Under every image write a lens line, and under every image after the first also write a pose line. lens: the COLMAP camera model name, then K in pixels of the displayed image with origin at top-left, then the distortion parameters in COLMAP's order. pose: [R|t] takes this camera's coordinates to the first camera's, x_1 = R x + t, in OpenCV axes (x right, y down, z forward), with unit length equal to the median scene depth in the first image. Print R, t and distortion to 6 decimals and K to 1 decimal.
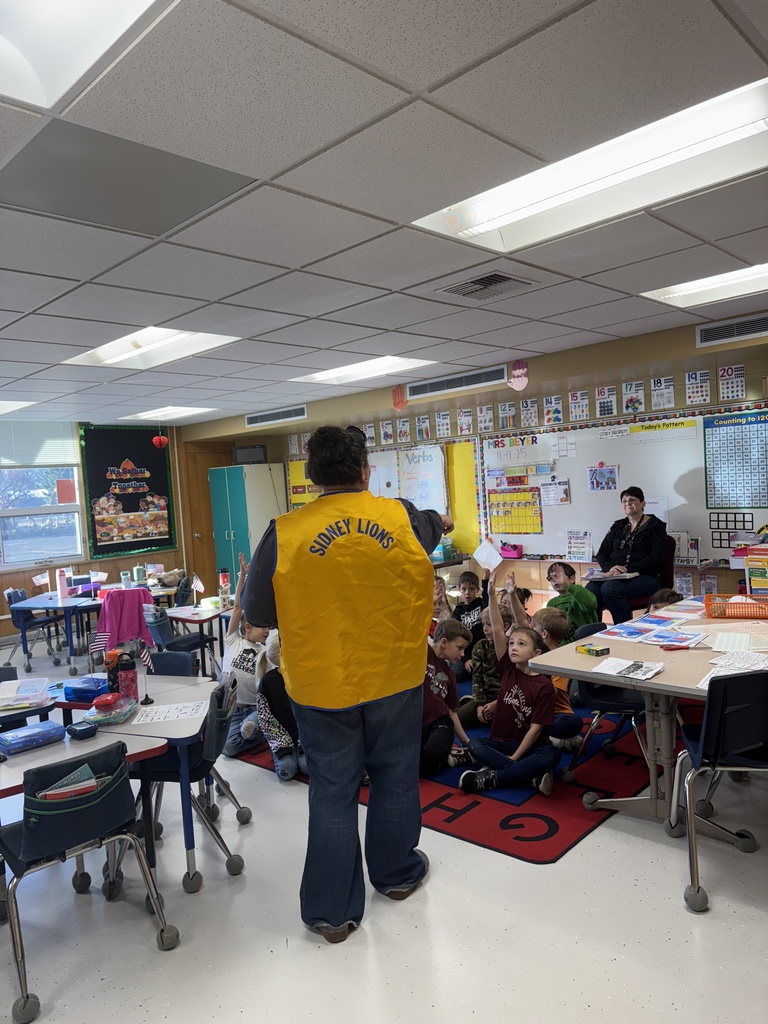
lens RADIAL K [[720.0, 0, 389.4], [0, 720.0, 511.1], [0, 0, 1]] dist [0.034824, -0.032311]
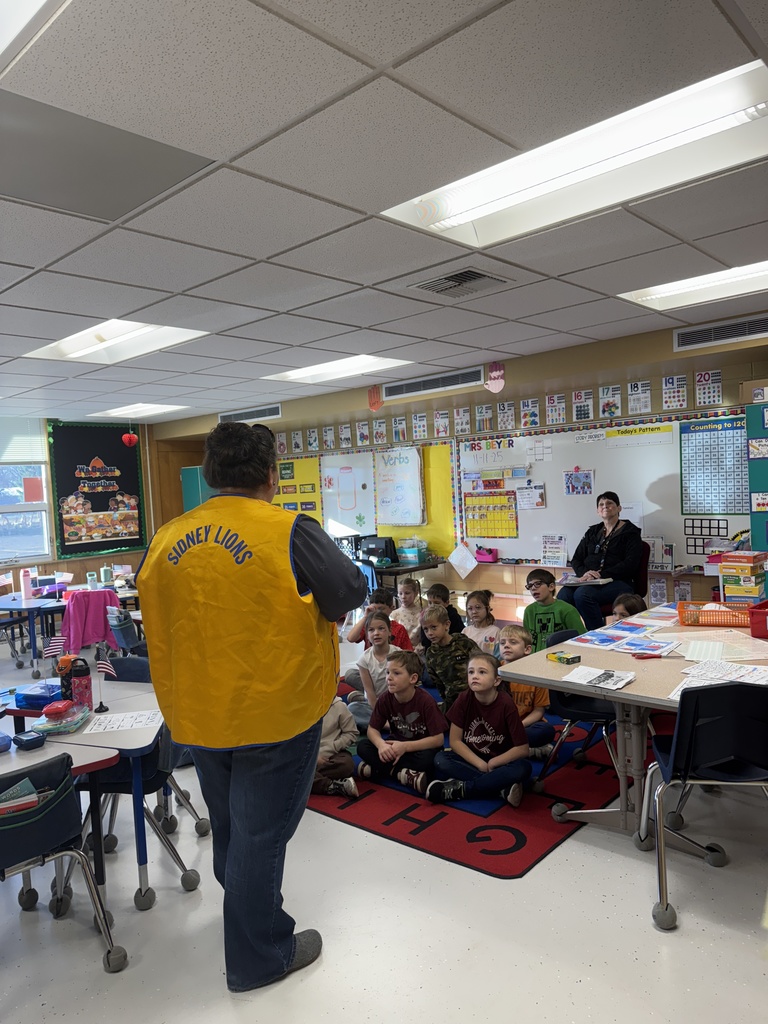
lens RADIAL K [[720.0, 0, 388.7], [0, 720.0, 517.5], [0, 0, 1]] dist [0.034824, -0.032311]
pose [[0.999567, 0.011131, 0.027254, 0.014969], [-0.011286, 0.999921, 0.005529, -0.000341], [-0.027190, -0.005834, 0.999613, 0.029660]]
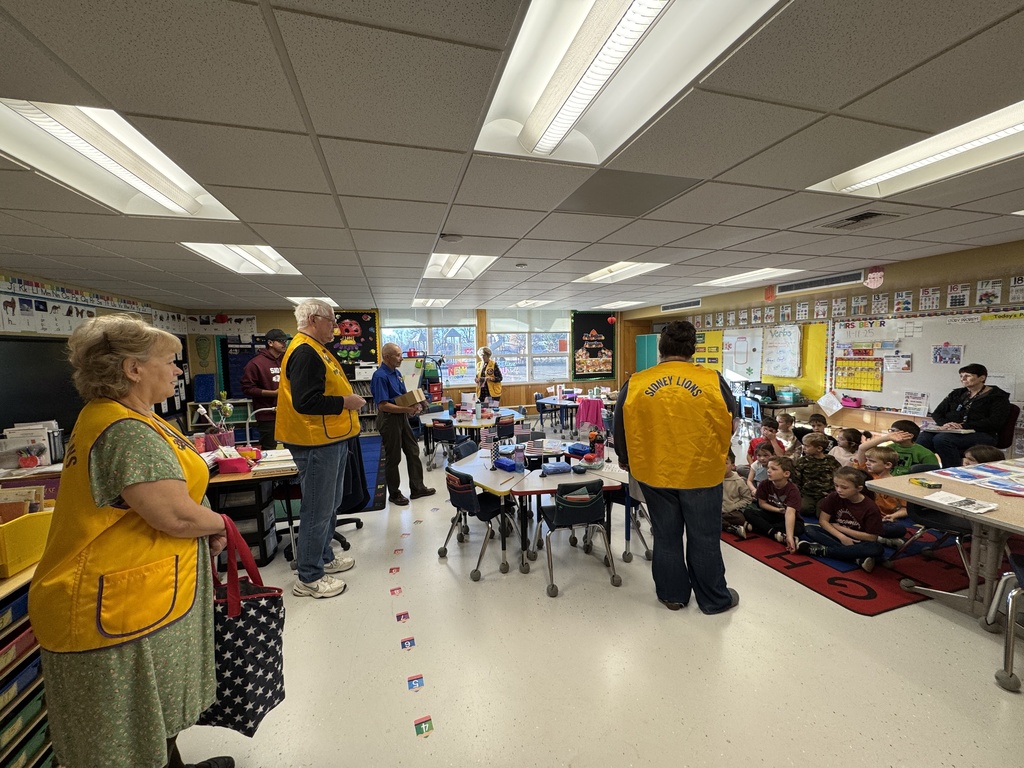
lens RADIAL K [[405.9, 0, 509.4], [0, 405.9, 384.1], [0, 0, 1]] dist [-0.010463, 0.001759]
pose [[0.862096, 0.089459, -0.498786, -0.036616], [-0.055060, 0.995003, 0.083291, -0.016587], [0.503745, -0.044342, 0.862714, -0.056400]]
